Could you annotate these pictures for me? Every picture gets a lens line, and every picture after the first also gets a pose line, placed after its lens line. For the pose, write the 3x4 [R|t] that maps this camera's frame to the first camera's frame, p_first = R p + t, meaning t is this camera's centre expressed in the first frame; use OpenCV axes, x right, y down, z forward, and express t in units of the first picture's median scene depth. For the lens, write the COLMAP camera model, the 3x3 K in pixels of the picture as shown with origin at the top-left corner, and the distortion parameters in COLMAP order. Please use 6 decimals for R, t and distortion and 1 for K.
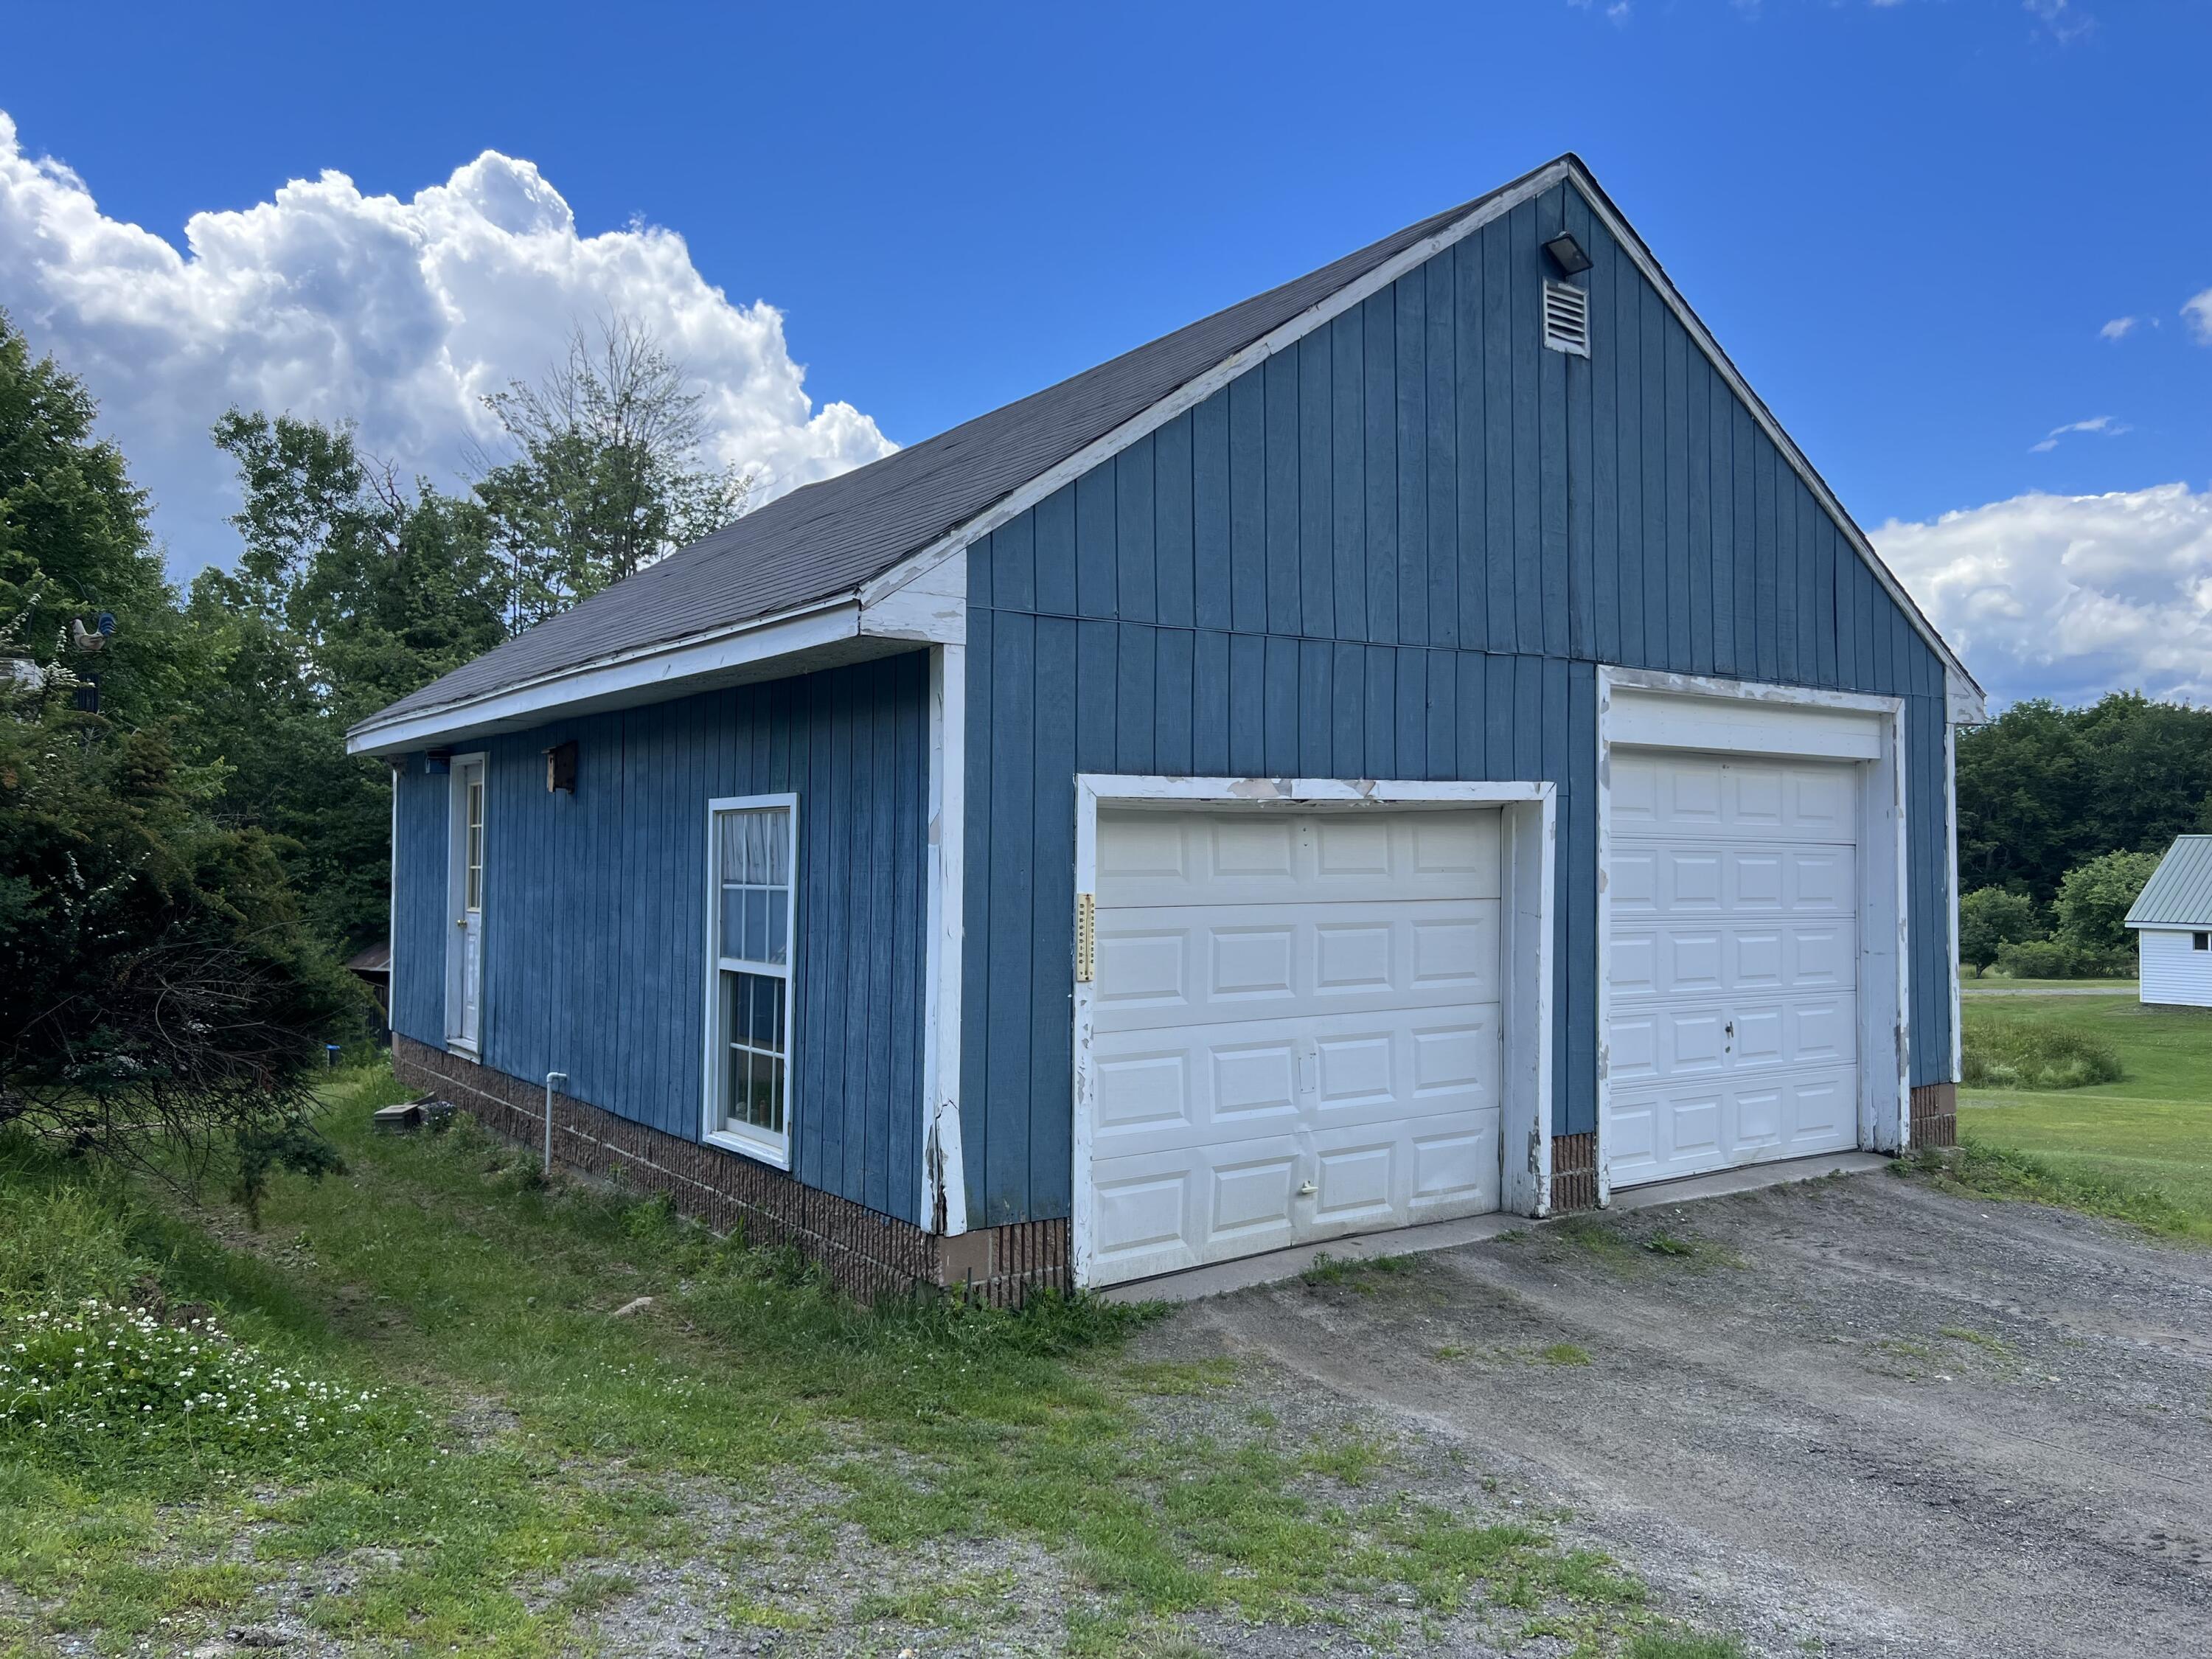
lens RADIAL K [[1666.4, 0, 1157.1], [0, 1666.4, 809.0], [0, 0, 1]] dist [0.059110, -0.071279]
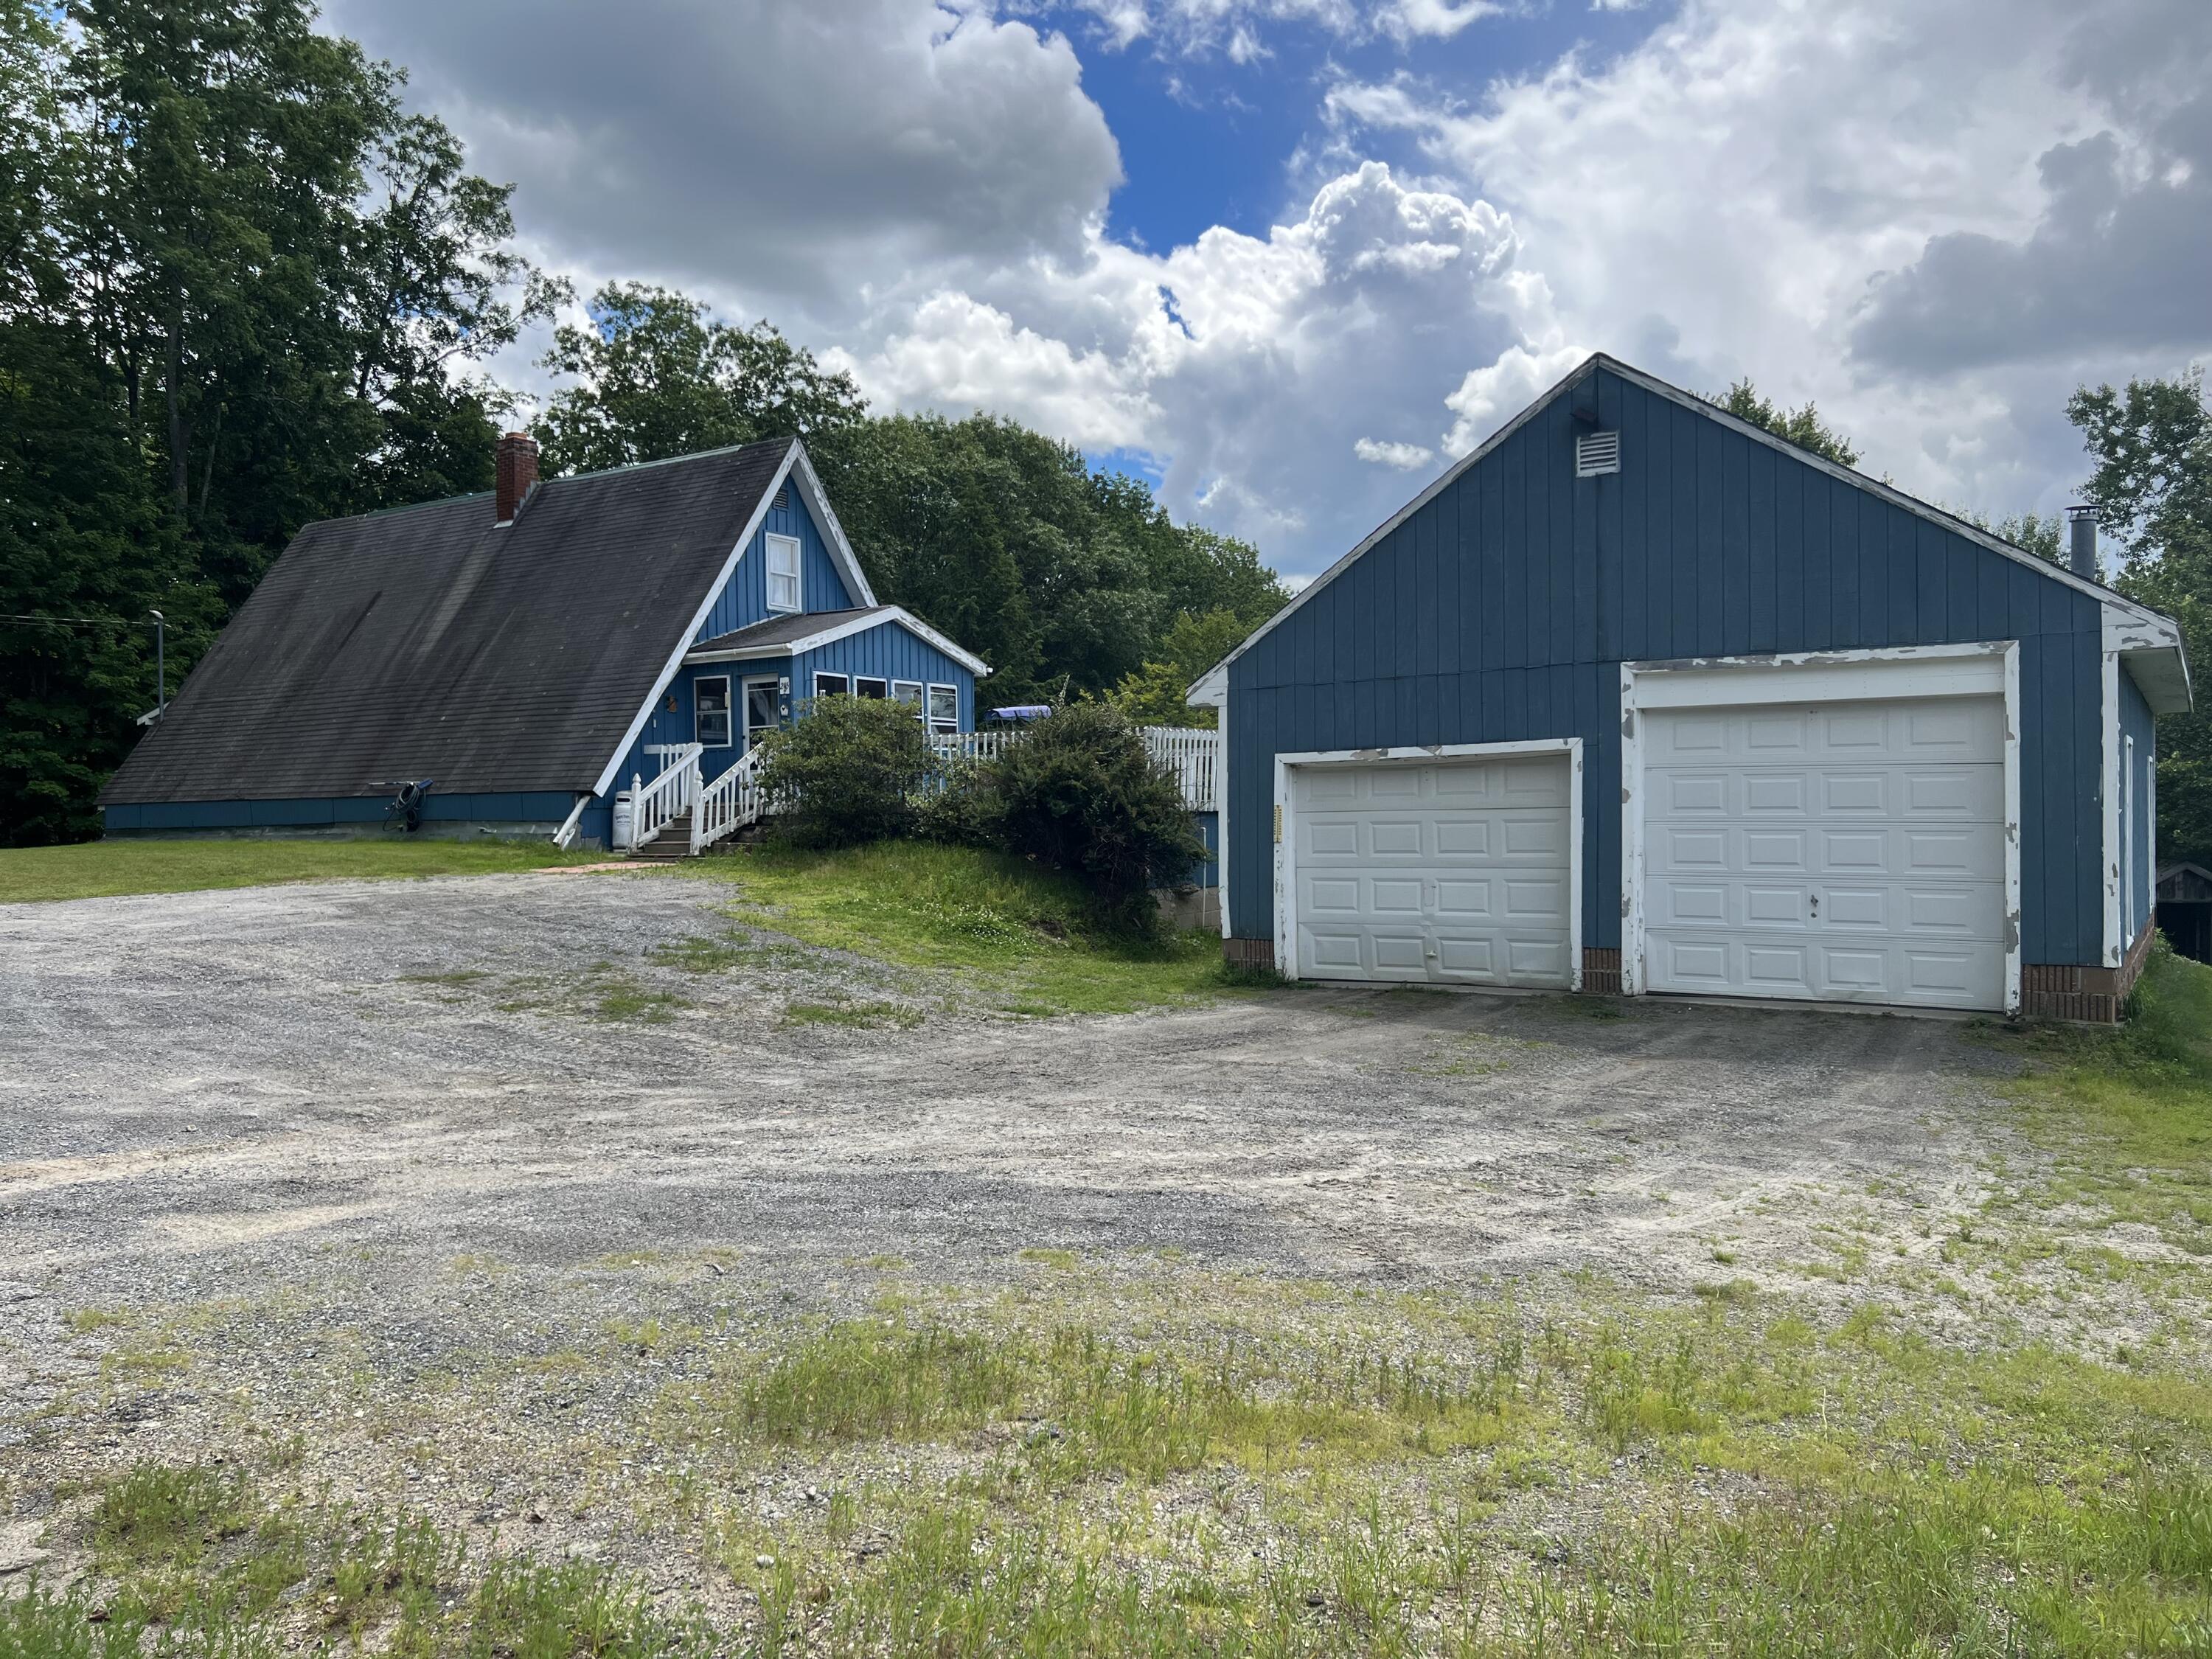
lens RADIAL K [[1712.6, 0, 1115.9], [0, 1712.6, 838.7], [0, 0, 1]] dist [0.060752, -0.002334]
pose [[0.355074, 0.008313, -0.934801, 1.669088], [0.039883, 0.998915, 0.024032, 0.024604], [0.933987, -0.045815, 0.354357, -0.055623]]
